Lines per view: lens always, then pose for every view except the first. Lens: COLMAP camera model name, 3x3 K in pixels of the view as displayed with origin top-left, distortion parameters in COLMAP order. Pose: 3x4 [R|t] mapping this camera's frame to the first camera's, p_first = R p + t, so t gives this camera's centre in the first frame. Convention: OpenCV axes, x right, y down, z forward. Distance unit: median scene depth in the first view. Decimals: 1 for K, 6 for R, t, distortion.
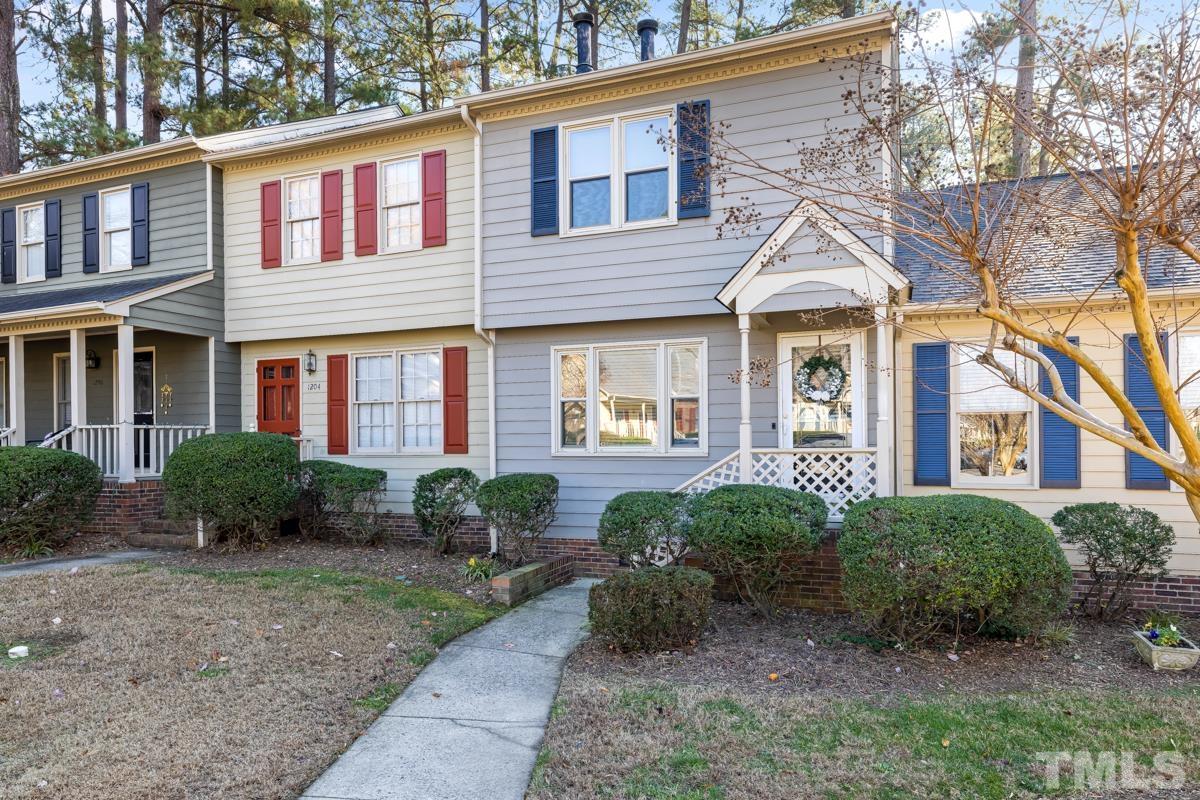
lens RADIAL K [[765.3, 0, 601.6], [0, 765.3, 443.9], [0, 0, 1]] dist [-0.004476, -0.000134]
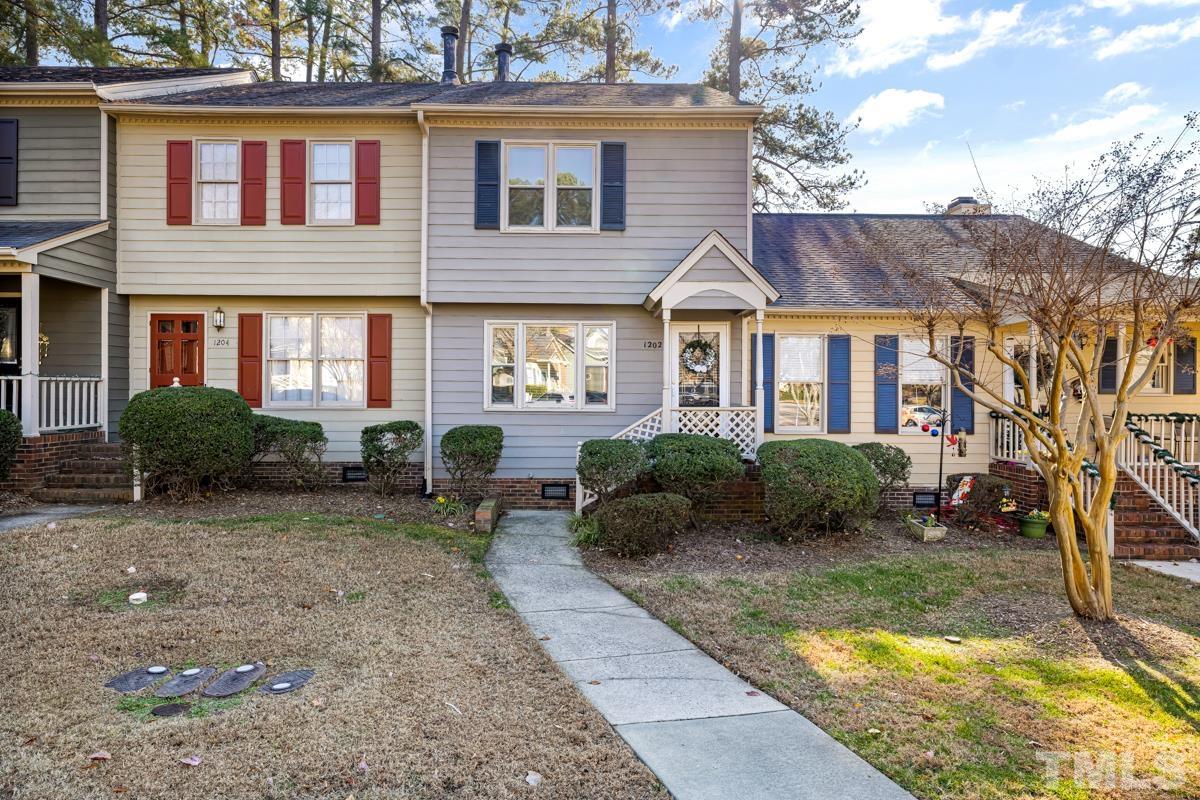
lens RADIAL K [[681.5, 0, 600.9], [0, 681.5, 398.6], [0, 0, 1]] dist [-0.009021, 0.002020]
pose [[0.925232, 0.009777, 0.379275, -0.294840], [-0.011866, 0.999925, 0.003170, -0.008823], [-0.379216, -0.007433, 0.925278, -0.065417]]
